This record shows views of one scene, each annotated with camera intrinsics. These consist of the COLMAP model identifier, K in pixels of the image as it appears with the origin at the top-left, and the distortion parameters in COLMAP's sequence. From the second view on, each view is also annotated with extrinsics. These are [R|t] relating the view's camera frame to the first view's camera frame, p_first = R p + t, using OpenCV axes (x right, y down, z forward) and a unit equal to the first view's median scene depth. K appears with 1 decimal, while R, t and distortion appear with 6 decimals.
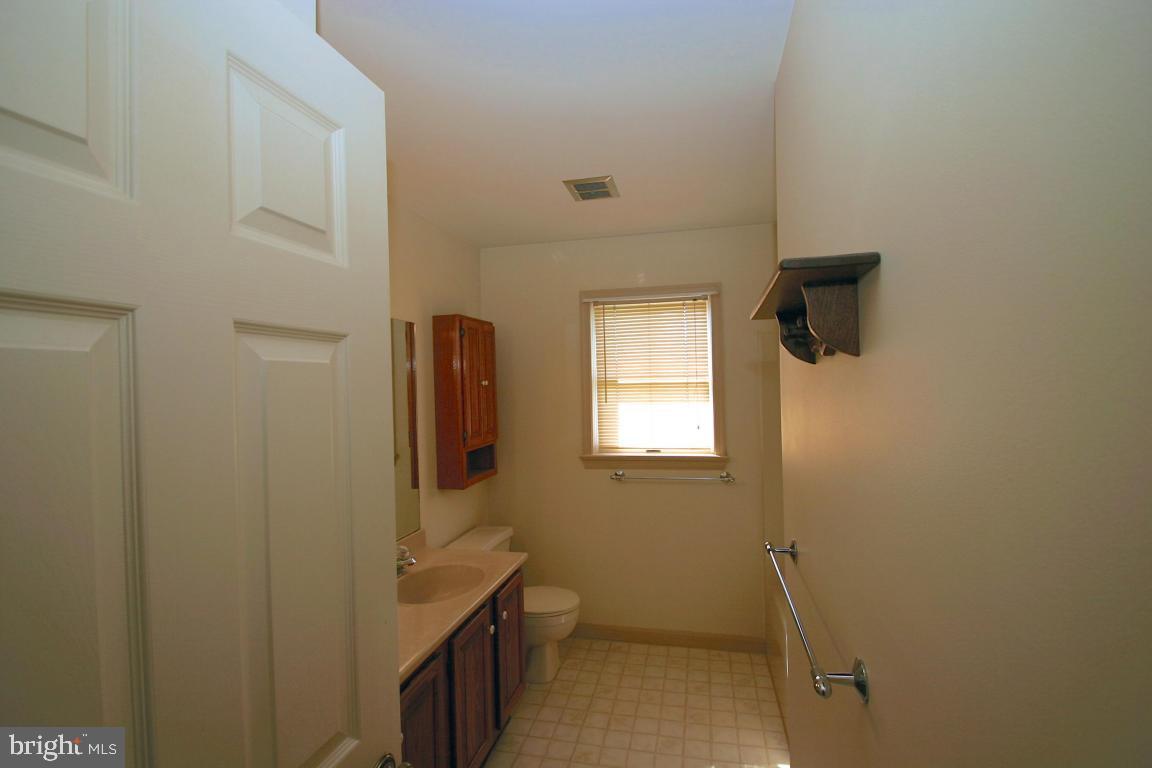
lens RADIAL K [[537.0, 0, 577.8], [0, 537.0, 384.1], [0, 0, 1]] dist [0.005841, -0.002656]
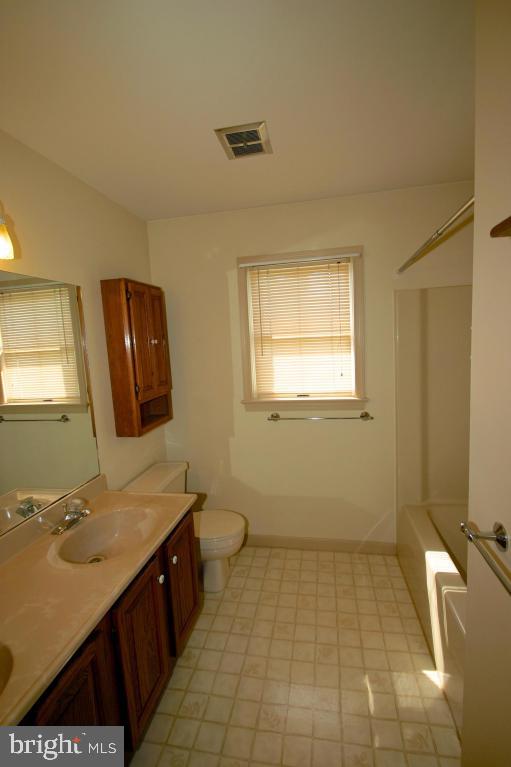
lens RADIAL K [[357.5, 0, 253.6], [0, 357.5, 377.6], [0, 0, 1]] dist [0.005841, -0.002656]
pose [[0.998835, -0.031212, 0.036791, 0.004286], [0.027158, 0.994000, 0.105956, -0.001353], [-0.039877, -0.104833, 0.993690, 0.260408]]
